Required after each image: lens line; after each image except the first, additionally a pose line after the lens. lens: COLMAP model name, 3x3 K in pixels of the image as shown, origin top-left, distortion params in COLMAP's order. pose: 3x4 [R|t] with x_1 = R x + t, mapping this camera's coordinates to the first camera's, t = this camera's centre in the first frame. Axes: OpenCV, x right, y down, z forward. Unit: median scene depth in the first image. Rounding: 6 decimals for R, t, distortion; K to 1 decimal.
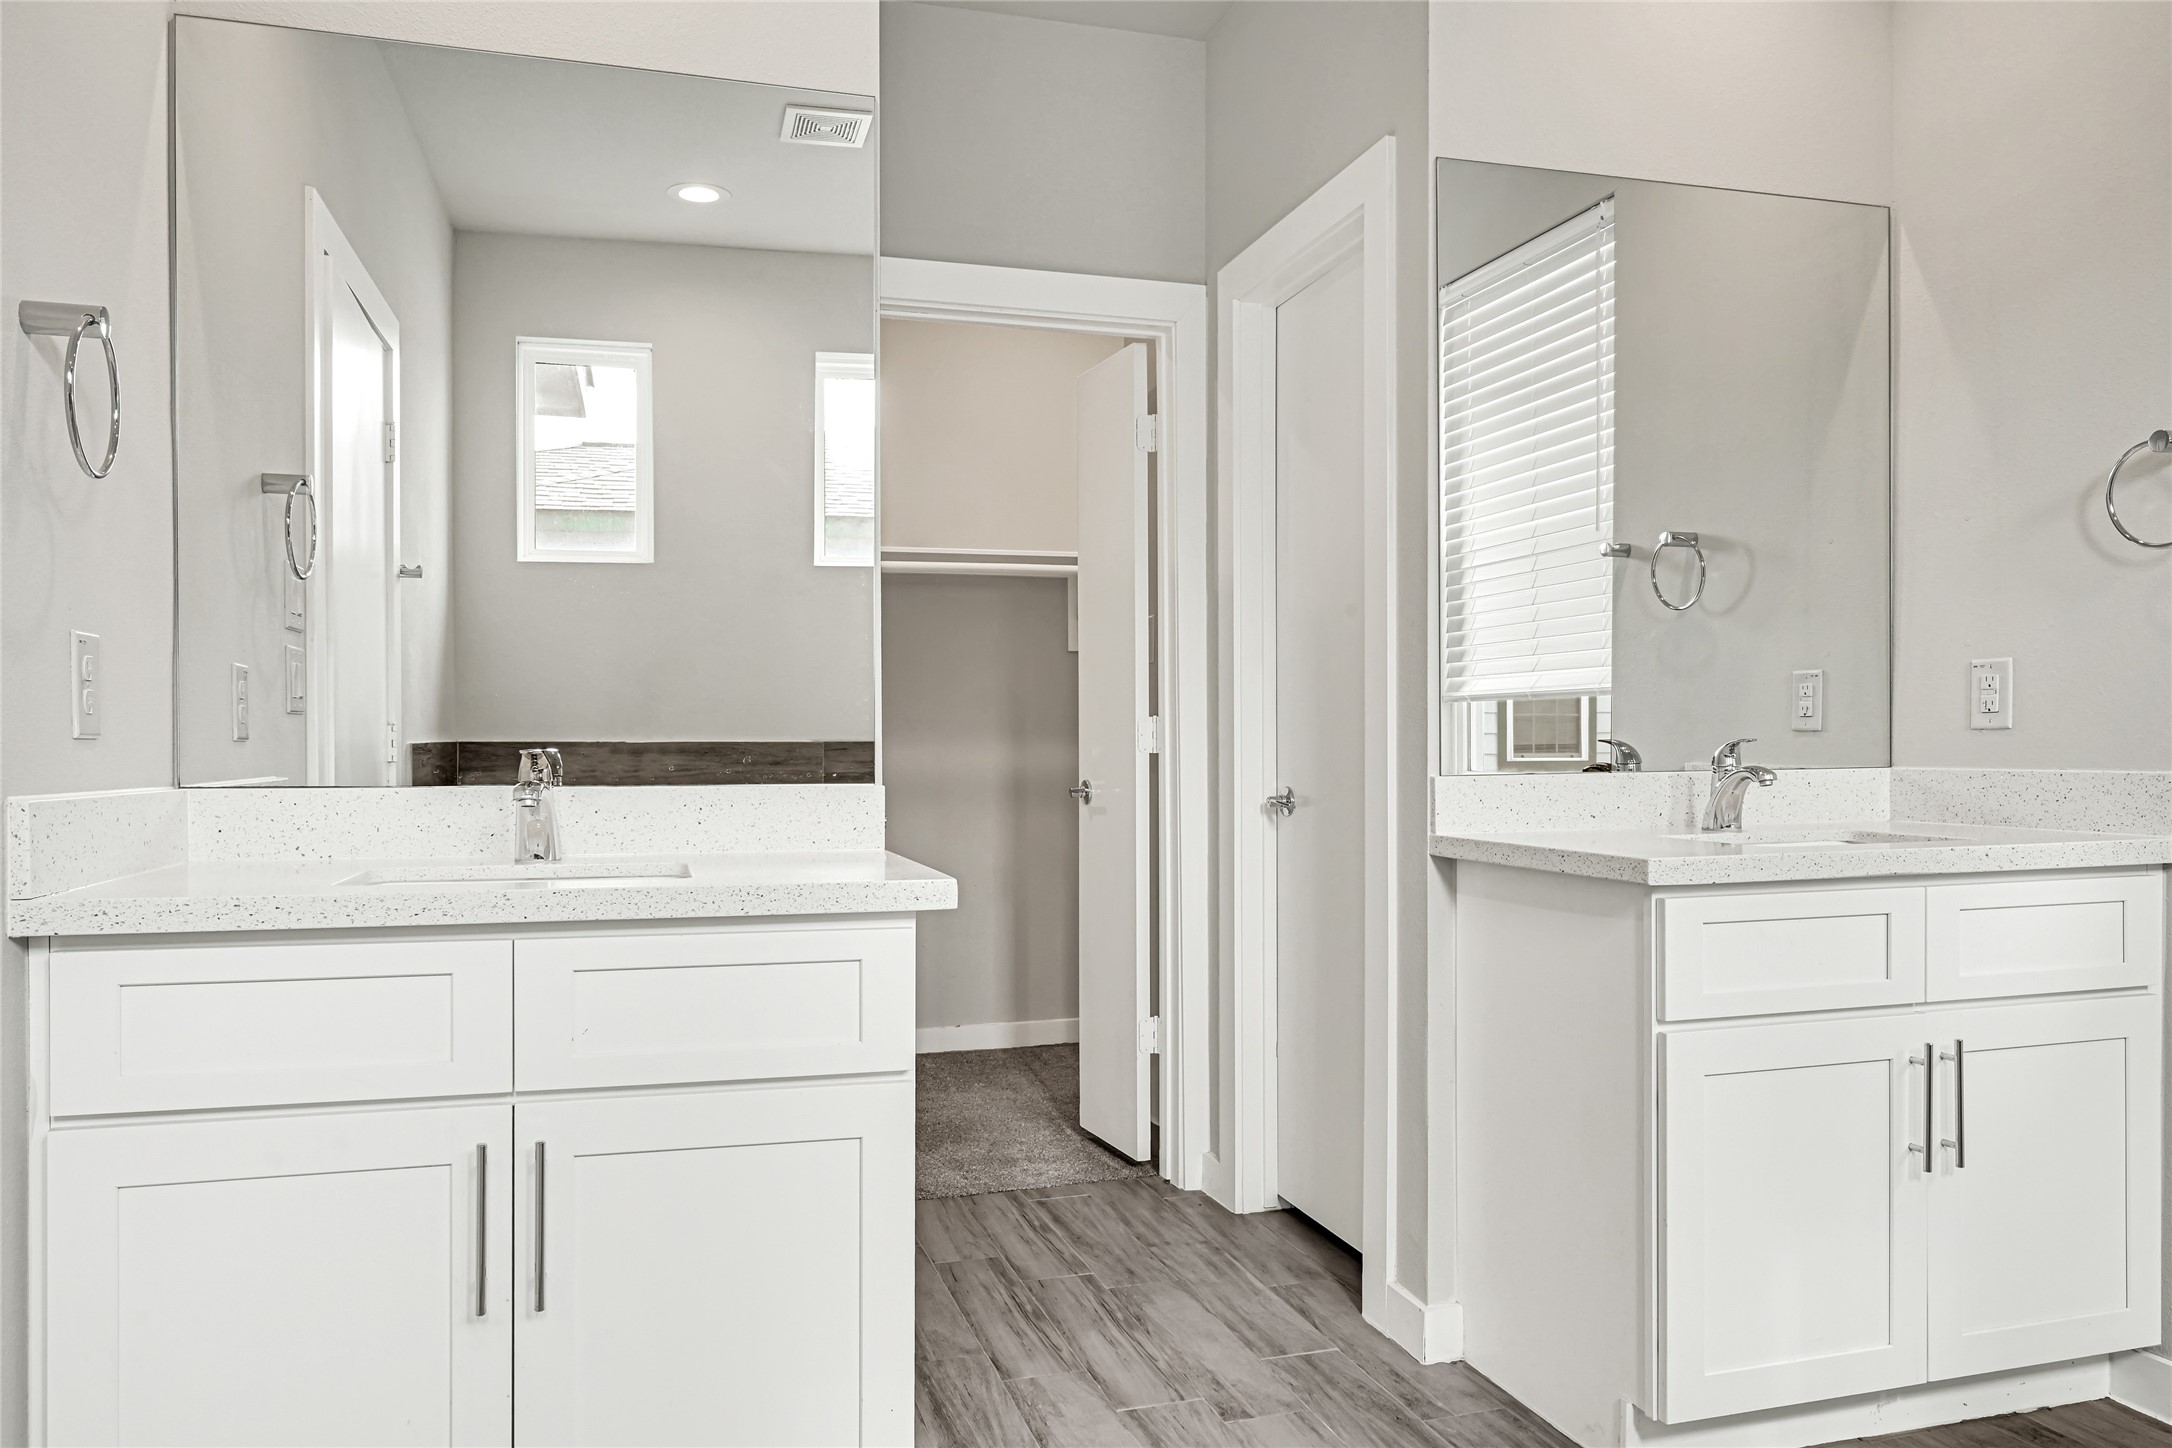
lens RADIAL K [[1553.1, 0, 1086.0], [0, 1553.1, 724.0], [0, 0, 1]] dist [0.028486, 0.001724]
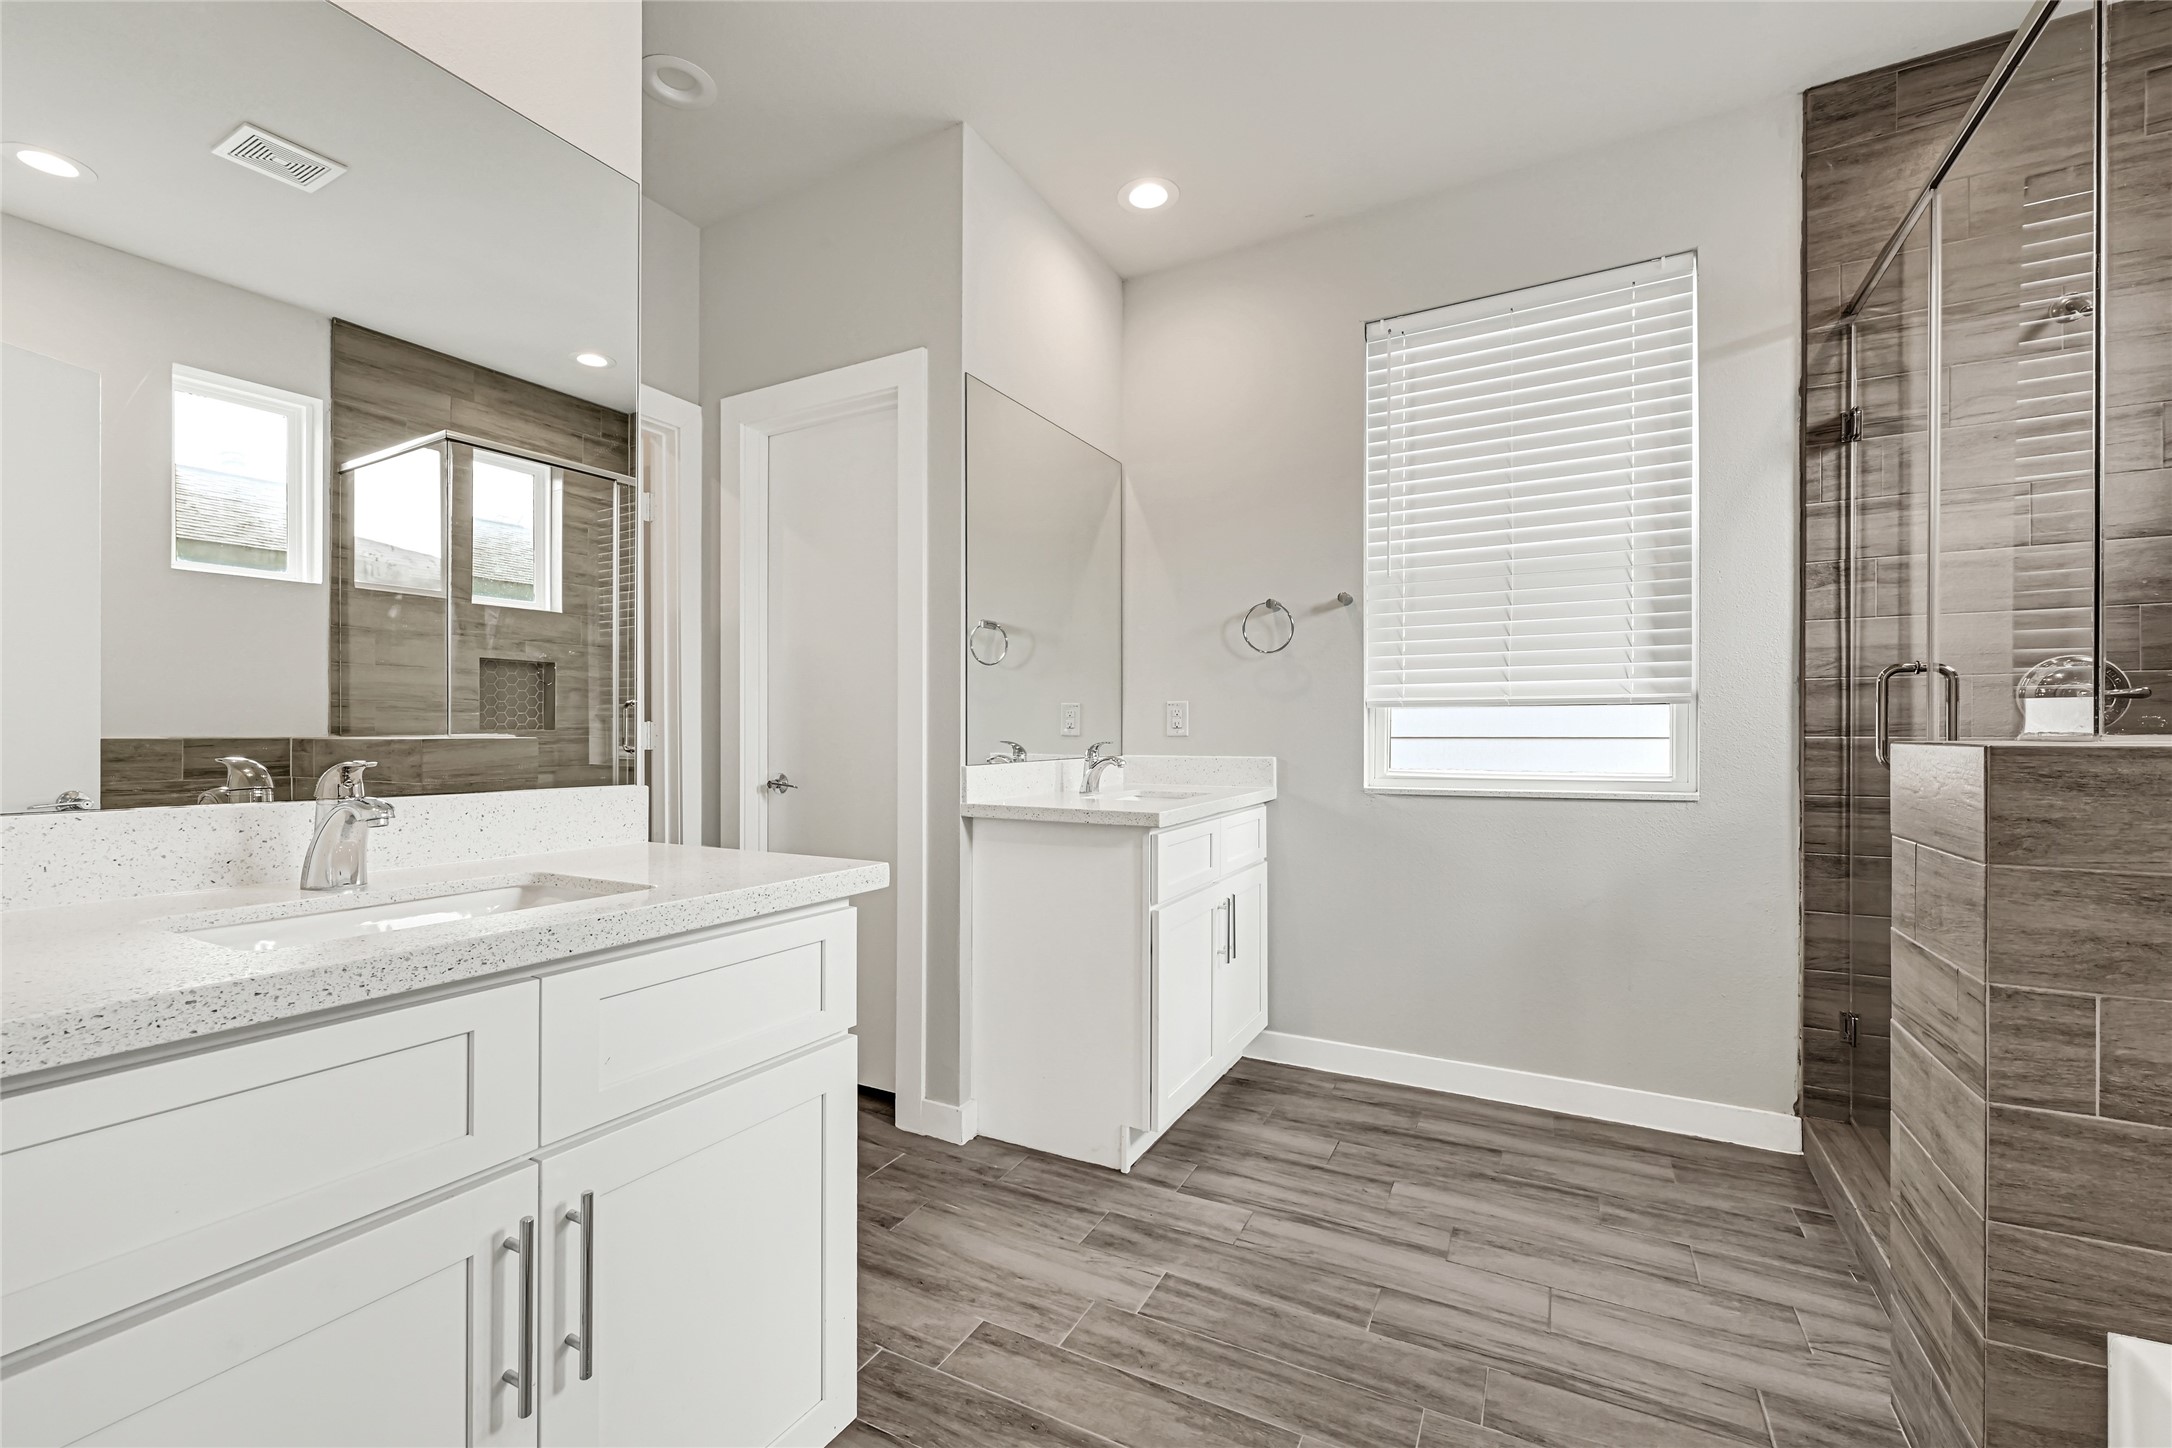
lens RADIAL K [[915.9, 0, 1058.9], [0, 915.9, 724.8], [0, 0, 1]] dist [0.019051, 0.000027]
pose [[0.717771, 0.009517, 0.696215, -0.347801], [-0.010723, 0.999939, -0.002614, -0.005944], [-0.696197, -0.005589, 0.717829, 0.274948]]
